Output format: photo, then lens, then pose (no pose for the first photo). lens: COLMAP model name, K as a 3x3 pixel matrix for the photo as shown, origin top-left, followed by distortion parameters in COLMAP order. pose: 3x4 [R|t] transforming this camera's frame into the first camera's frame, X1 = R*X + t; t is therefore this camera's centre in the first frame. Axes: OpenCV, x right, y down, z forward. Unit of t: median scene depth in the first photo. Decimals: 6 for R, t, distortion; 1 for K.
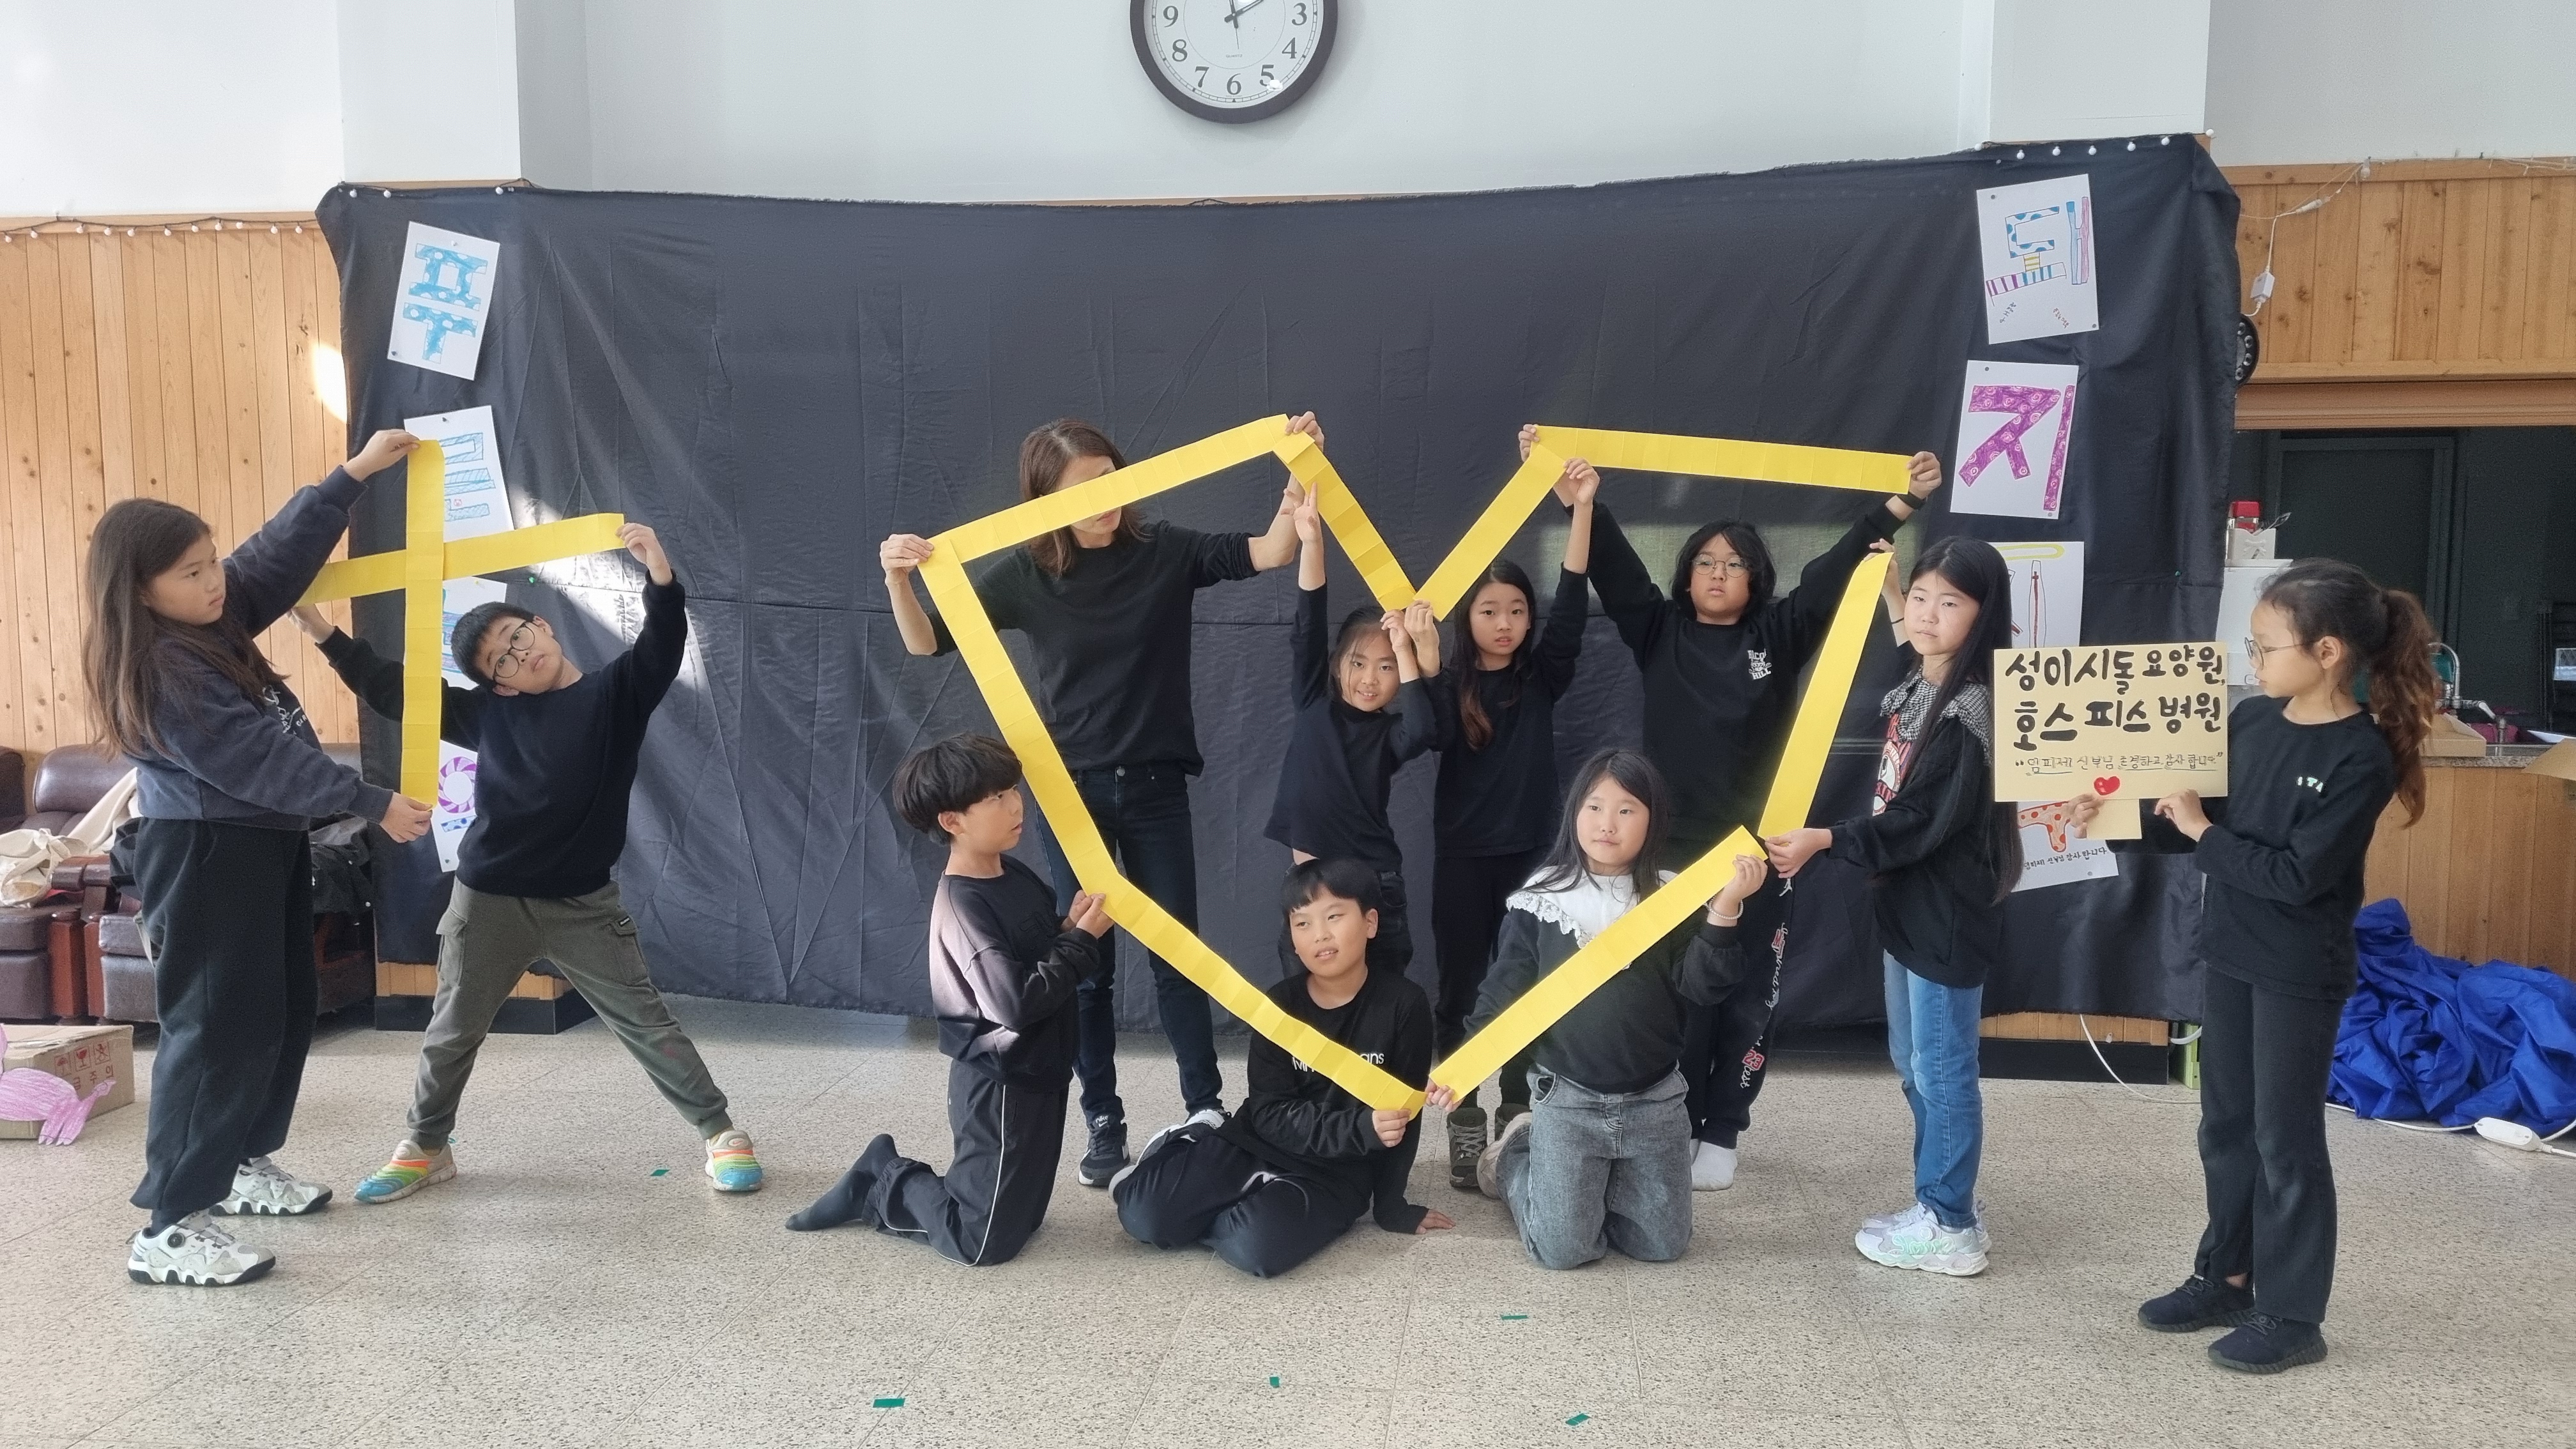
lens RADIAL K [[2060.6, 0, 1216.4], [0, 2060.6, 769.9], [0, 0, 1]] dist [0.040587, -0.016237]
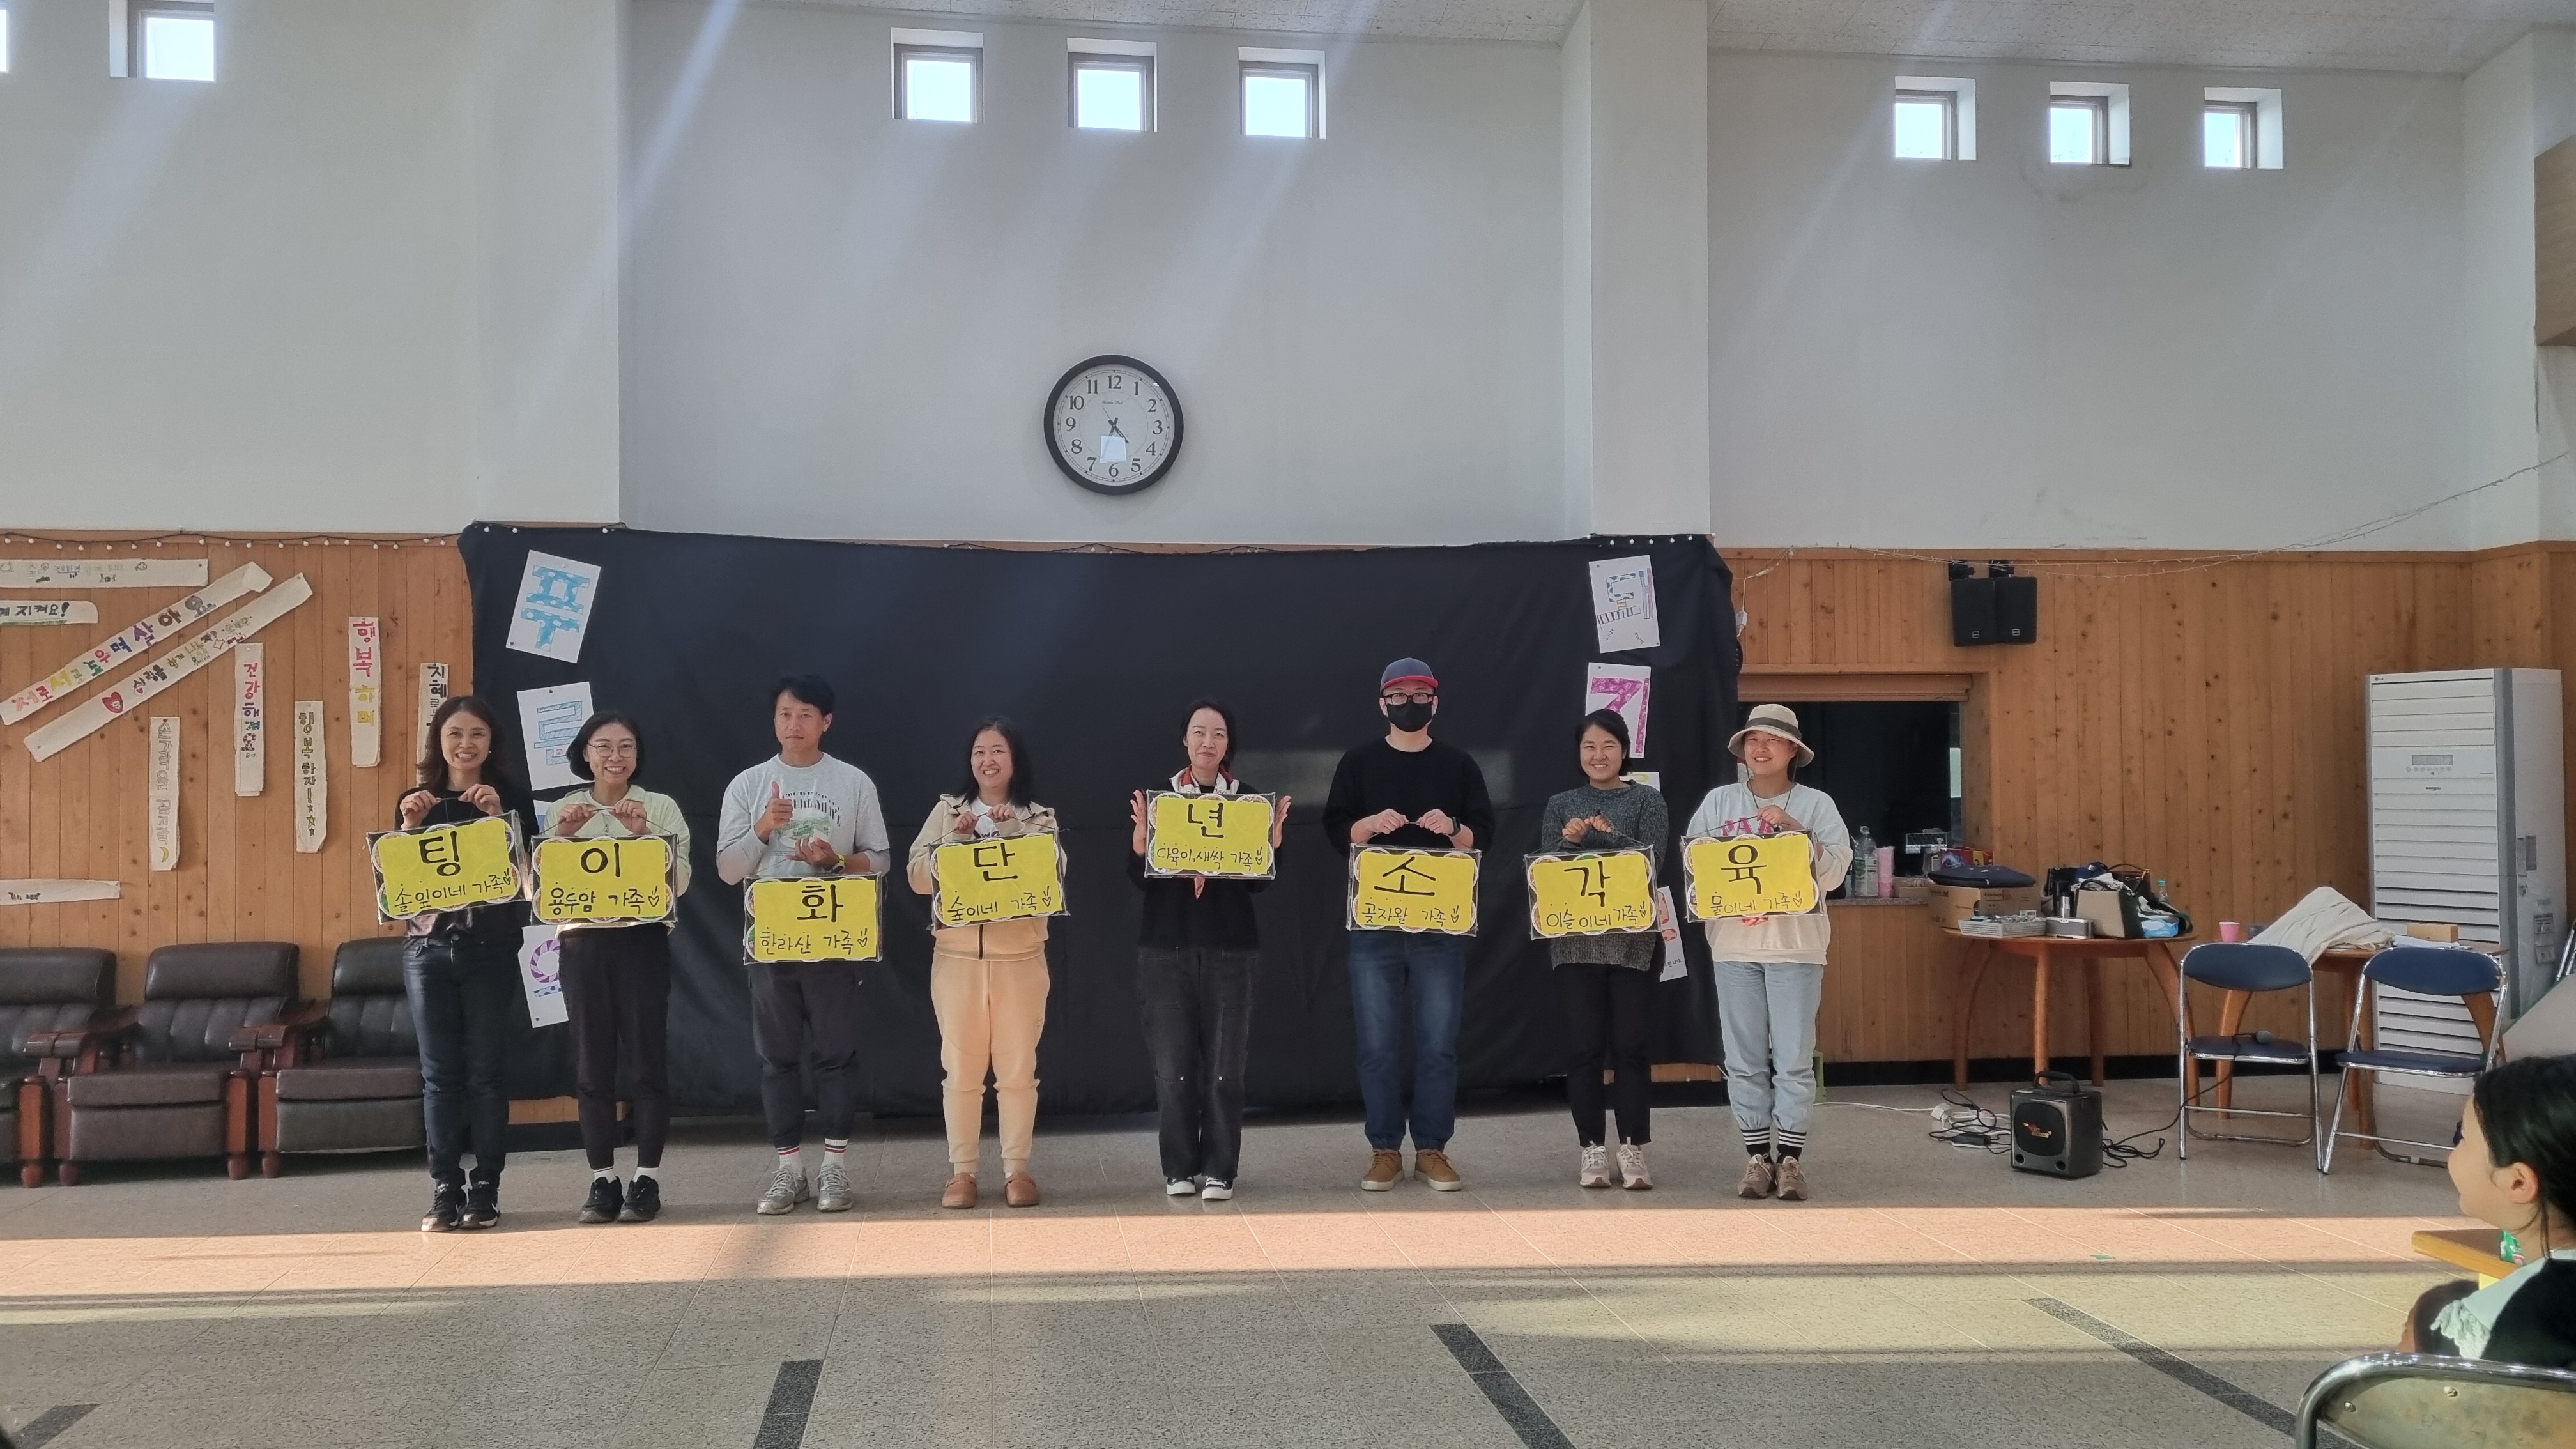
lens RADIAL K [[1968.5, 0, 1263.9], [0, 1968.5, 782.5], [0, 0, 1]] dist [0.066870, -0.055643]
pose [[0.963288, -0.008902, 0.268322, -0.290234], [0.037463, 0.994129, -0.101510, 0.044164], [-0.265843, 0.107836, 0.957966, -0.398804]]
